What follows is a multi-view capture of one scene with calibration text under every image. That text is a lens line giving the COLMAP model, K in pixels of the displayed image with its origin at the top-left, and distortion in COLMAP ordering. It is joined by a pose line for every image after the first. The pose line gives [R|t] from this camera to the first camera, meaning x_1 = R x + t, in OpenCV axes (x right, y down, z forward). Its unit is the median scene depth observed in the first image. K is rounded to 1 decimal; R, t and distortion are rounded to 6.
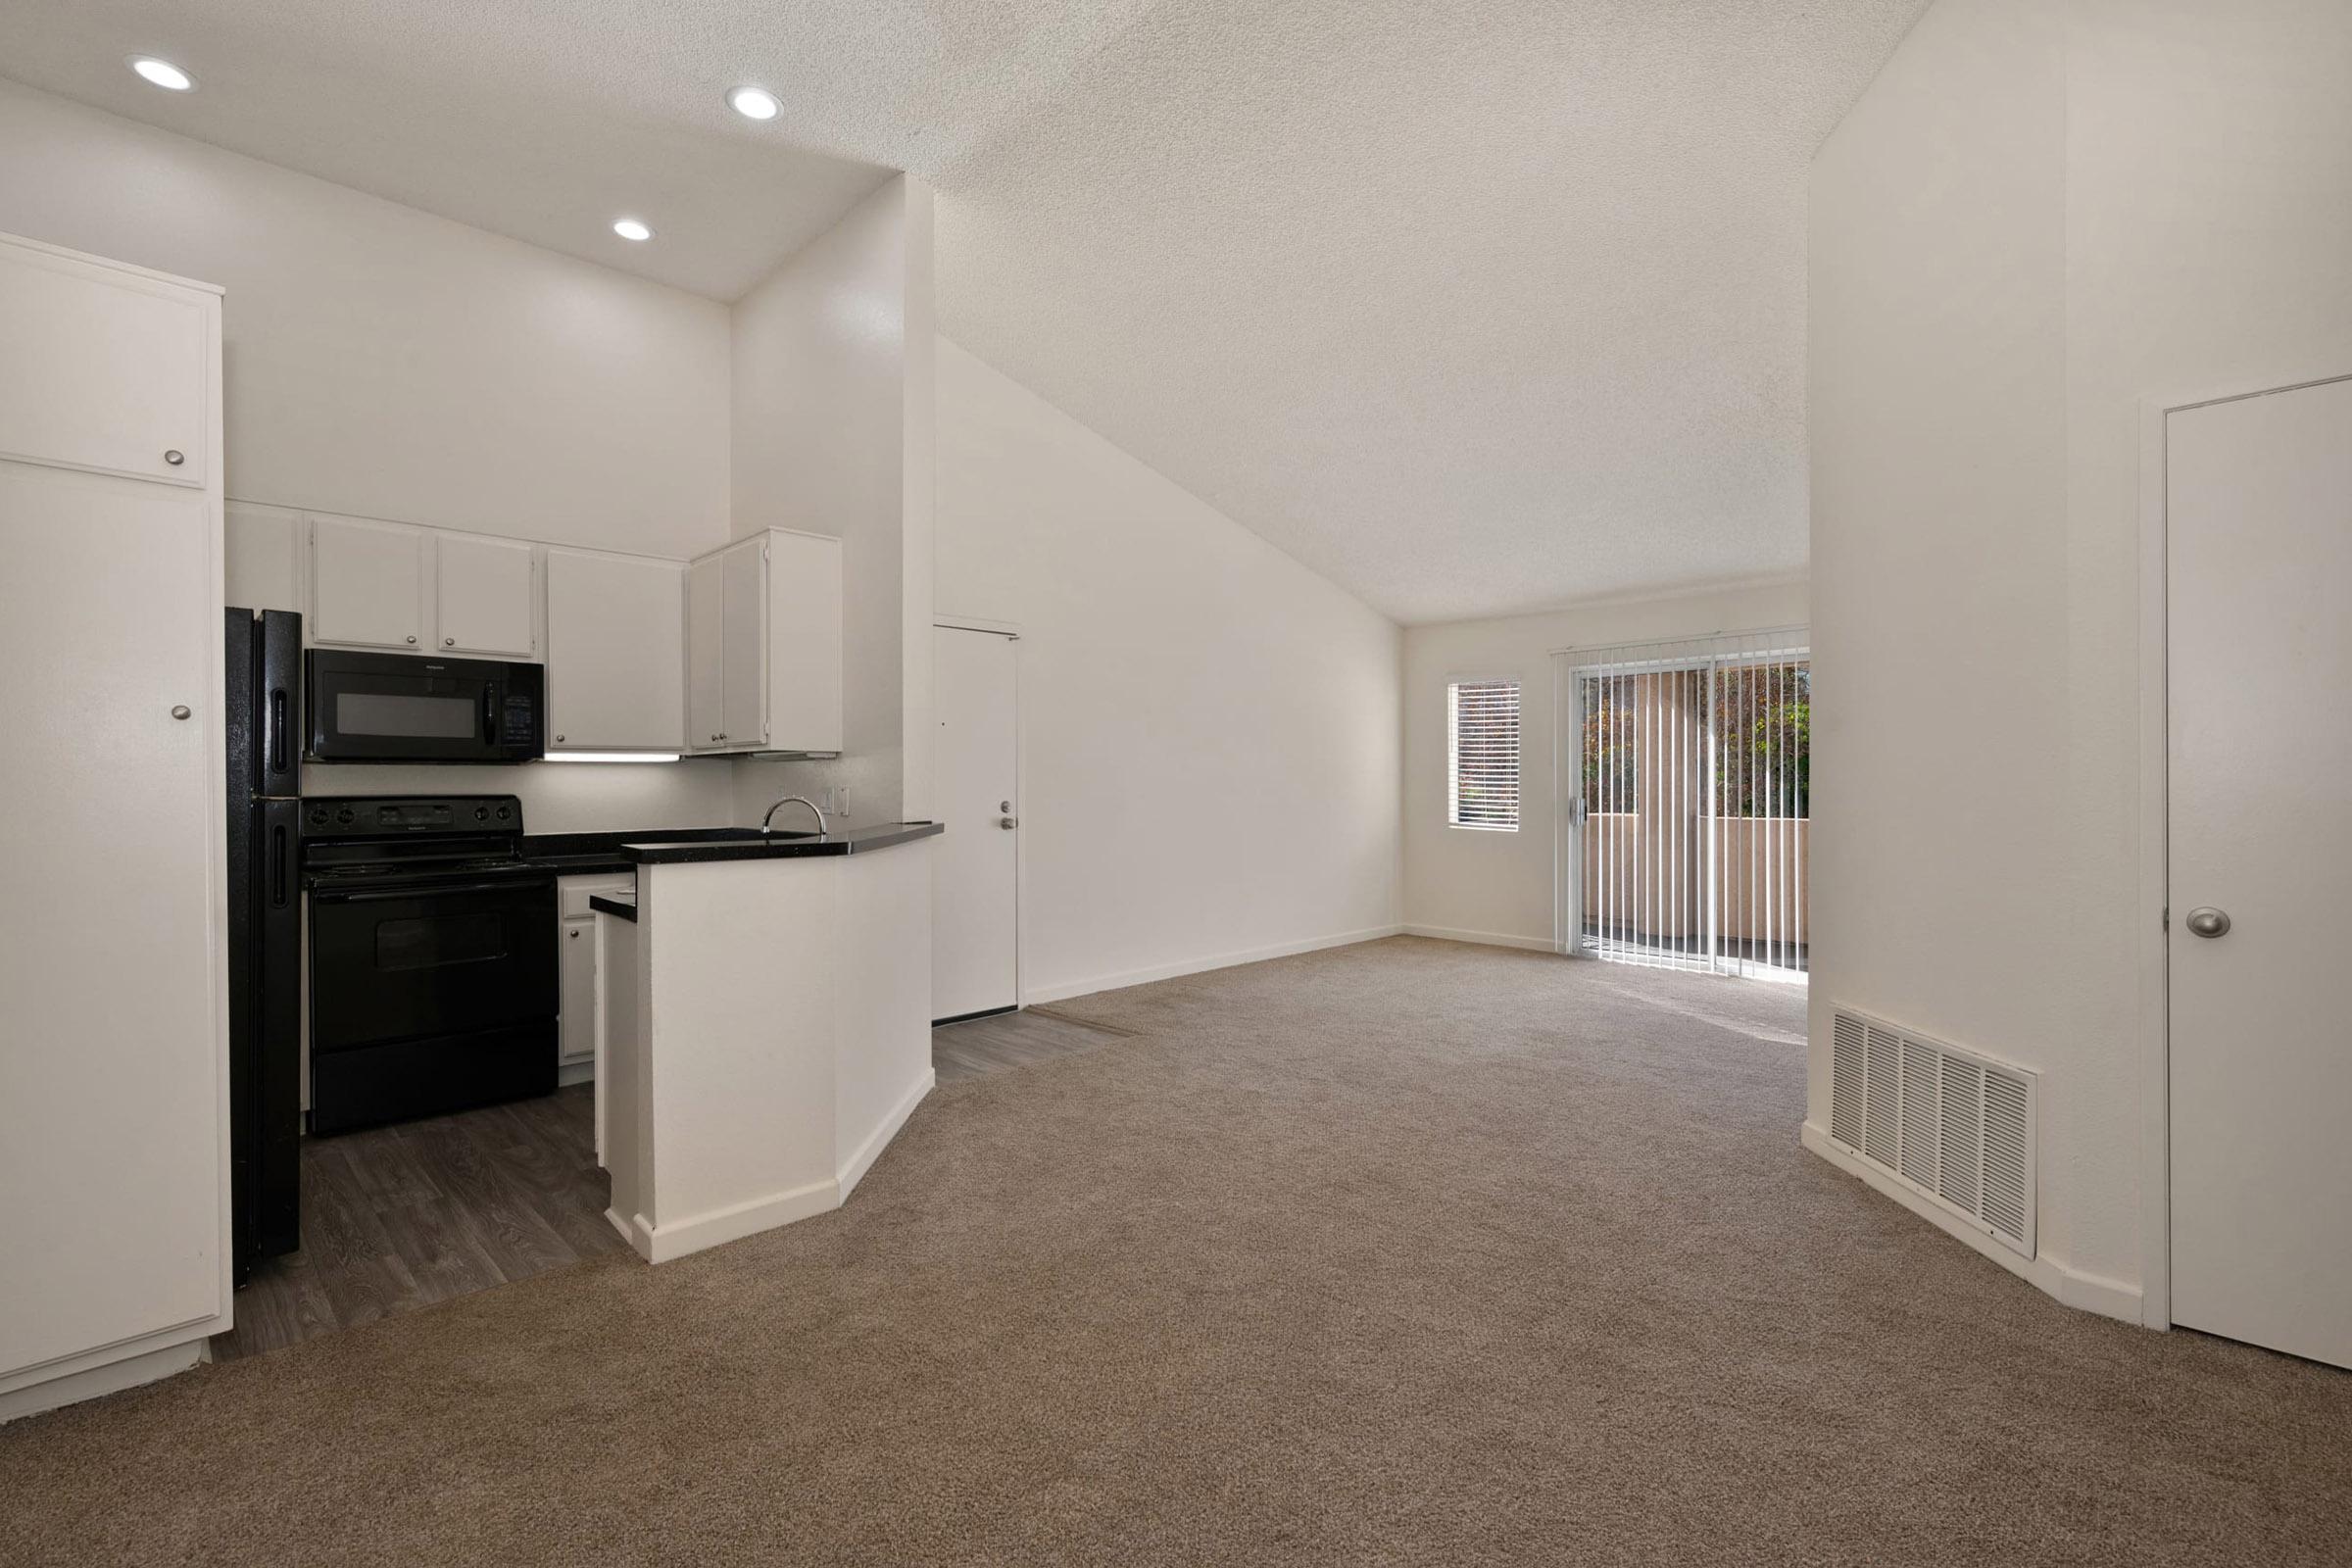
lens RADIAL K [[1065.1, 0, 1220.9], [0, 1065.1, 769.6], [0, 0, 1]] dist [-0.001186, 0.000178]
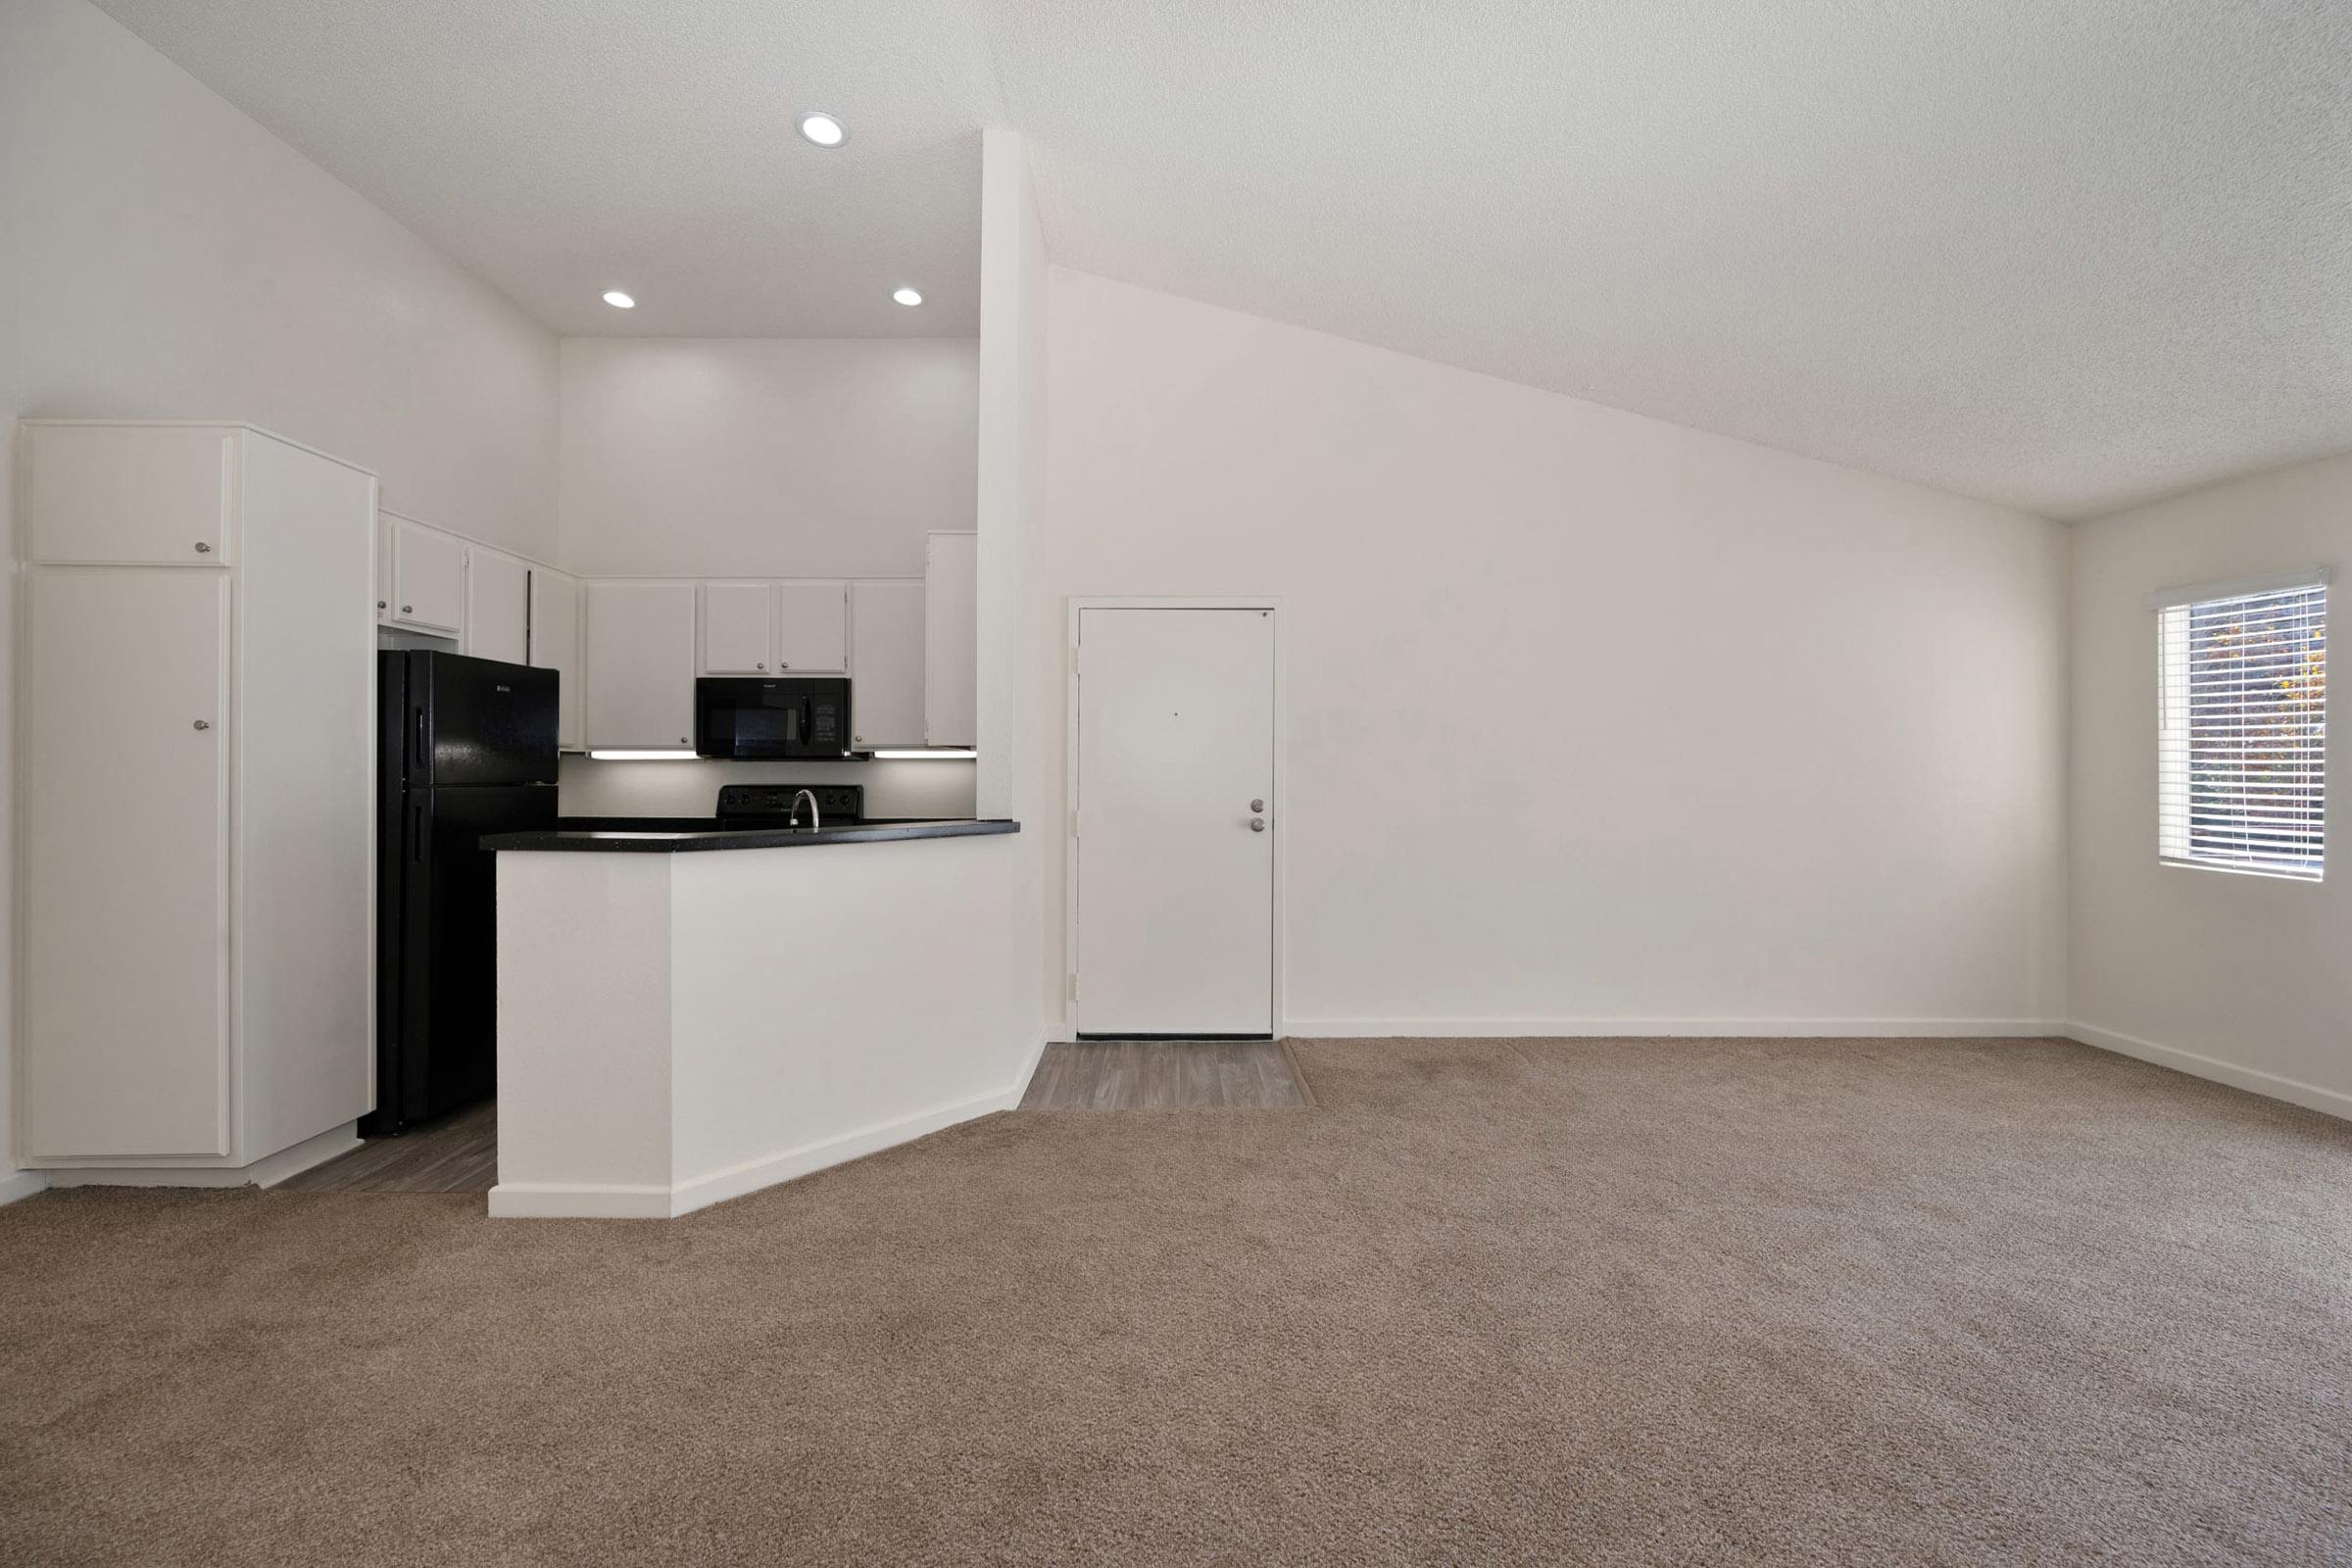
lens RADIAL K [[960.4, 0, 1164.5], [0, 960.4, 774.4], [0, 0, 1]] dist [0.000153, -0.000661]
pose [[0.688422, 0.005858, -0.725286, 0.416605], [0.002924, 0.999937, 0.010852, 0.000118], [0.725304, -0.009591, 0.688362, 0.522052]]
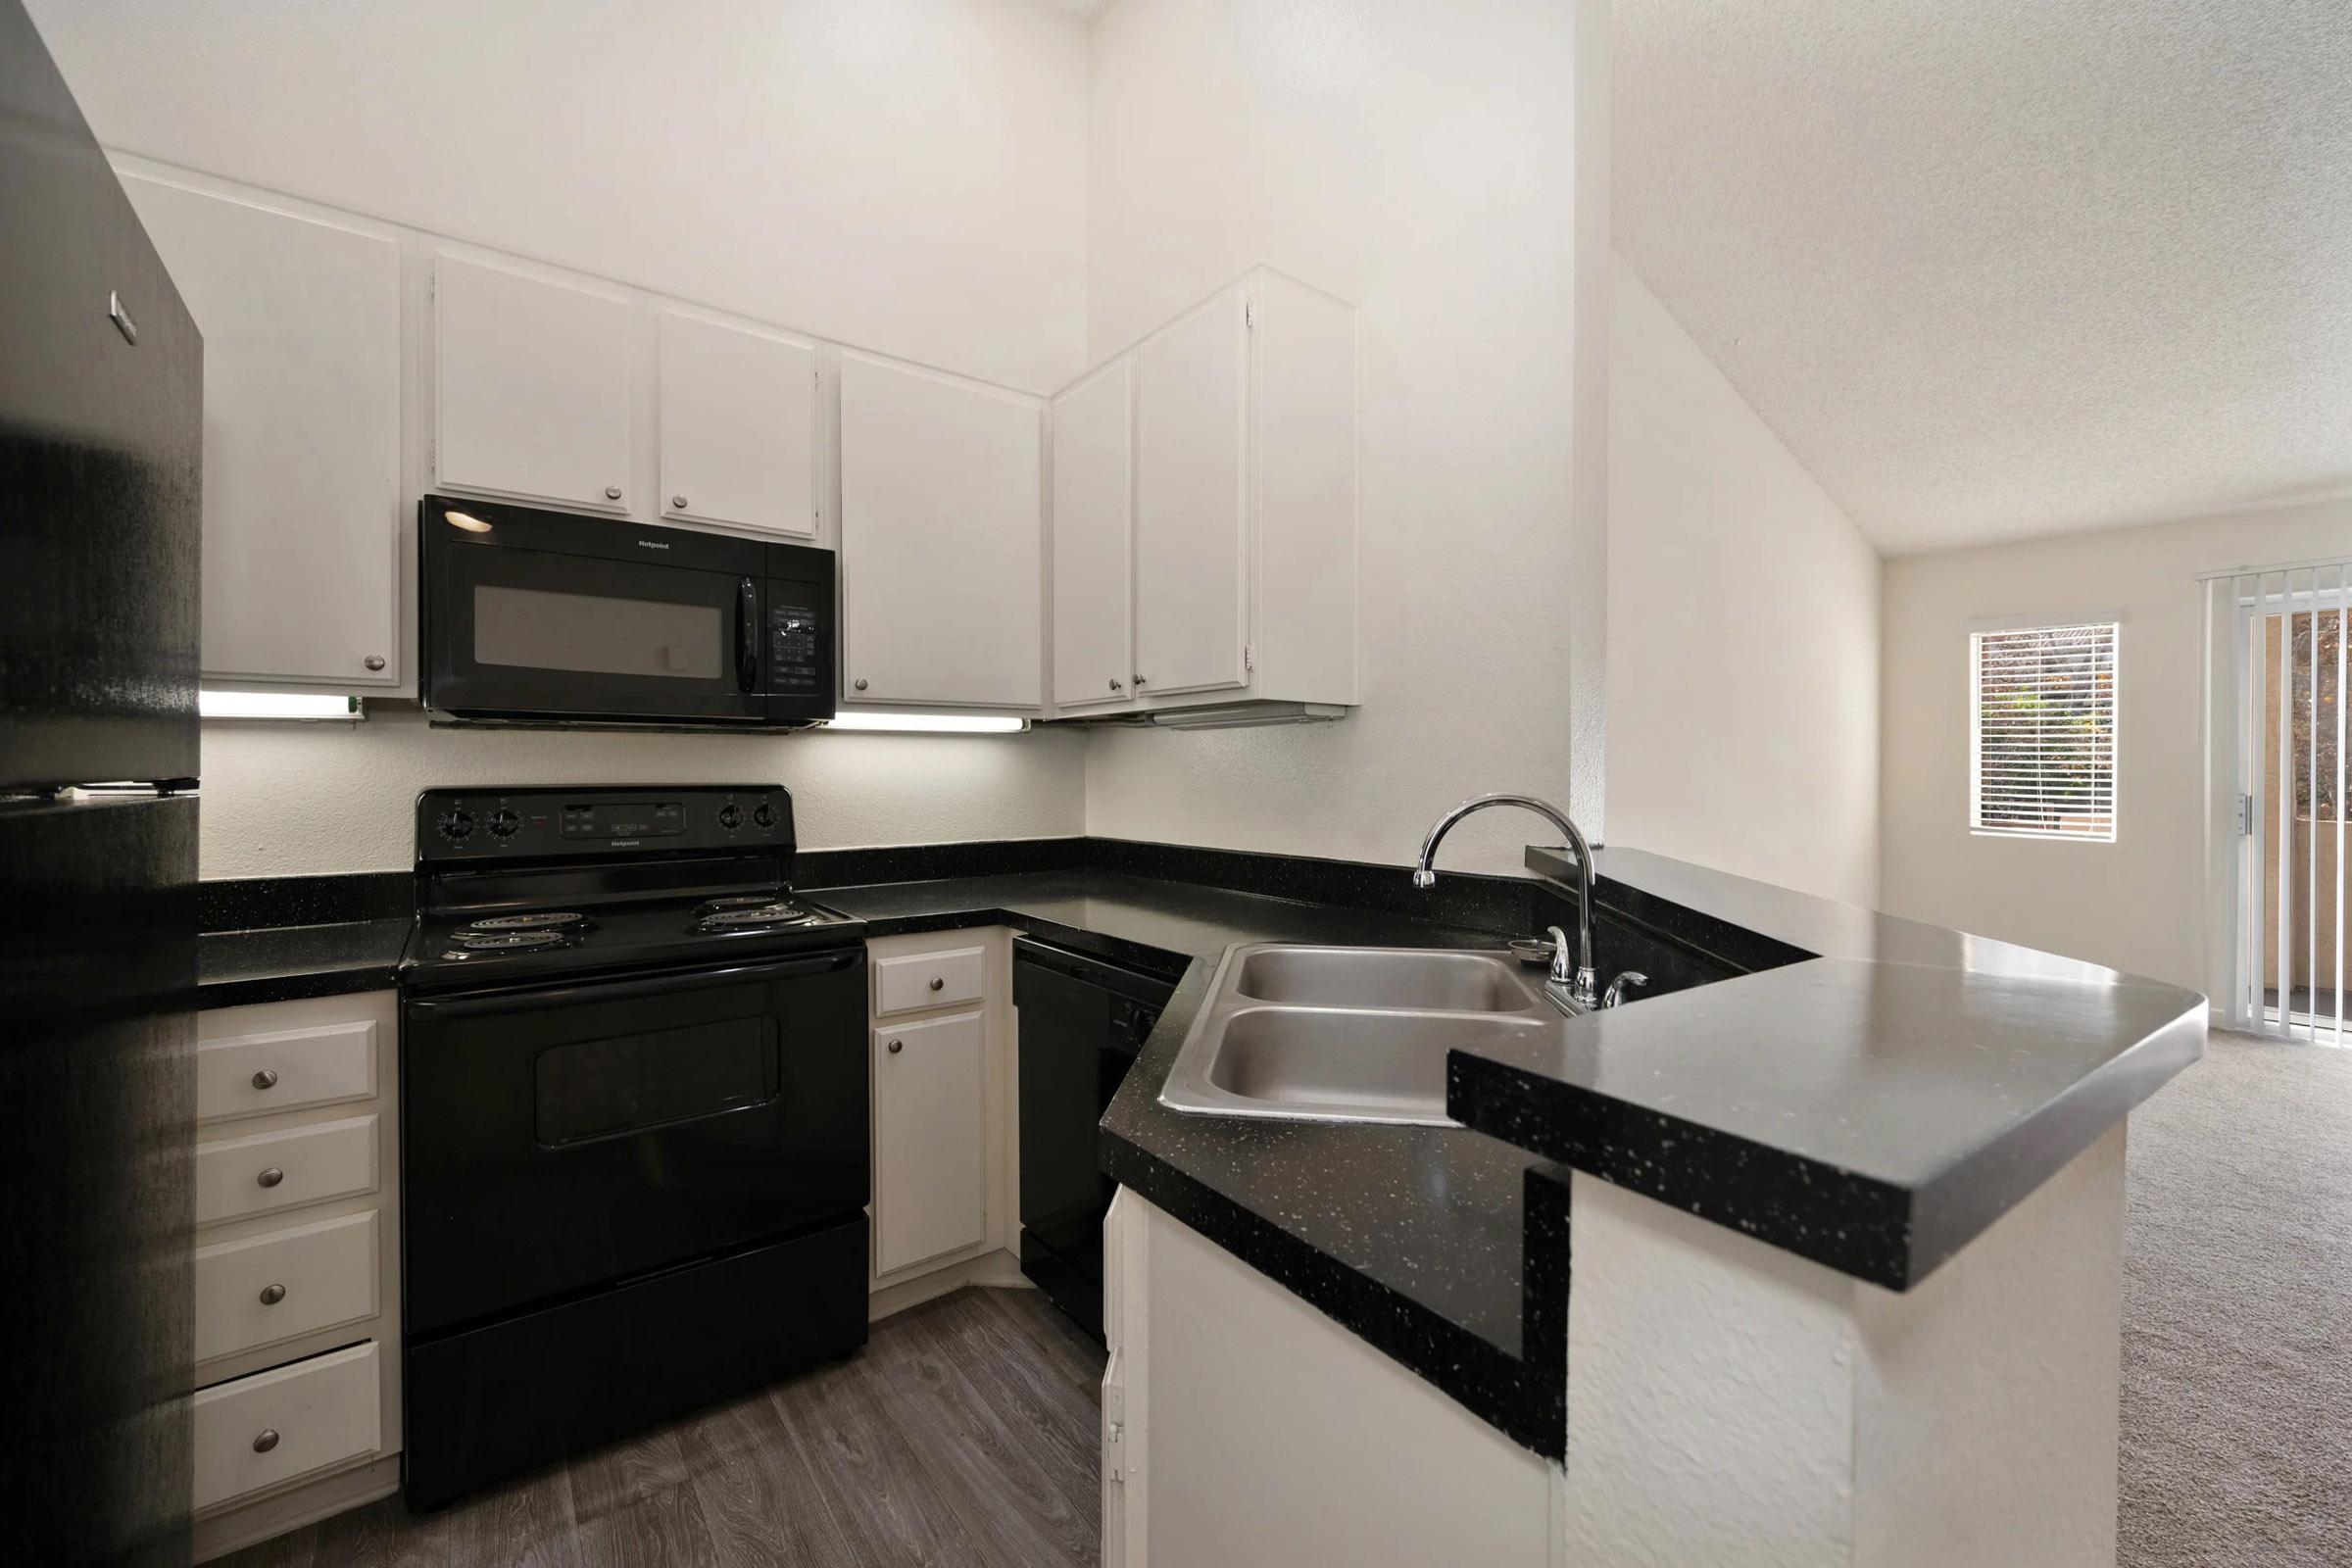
lens RADIAL K [[915.6, 0, 1183.7], [0, 915.6, 771.0], [0, 0, 1]] dist [0.003821, 0.000013]
pose [[0.984229, -0.002081, -0.176886, -0.377045], [0.002684, 0.999991, 0.003171, 0.016201], [0.176878, -0.003595, 0.984226, 0.568083]]
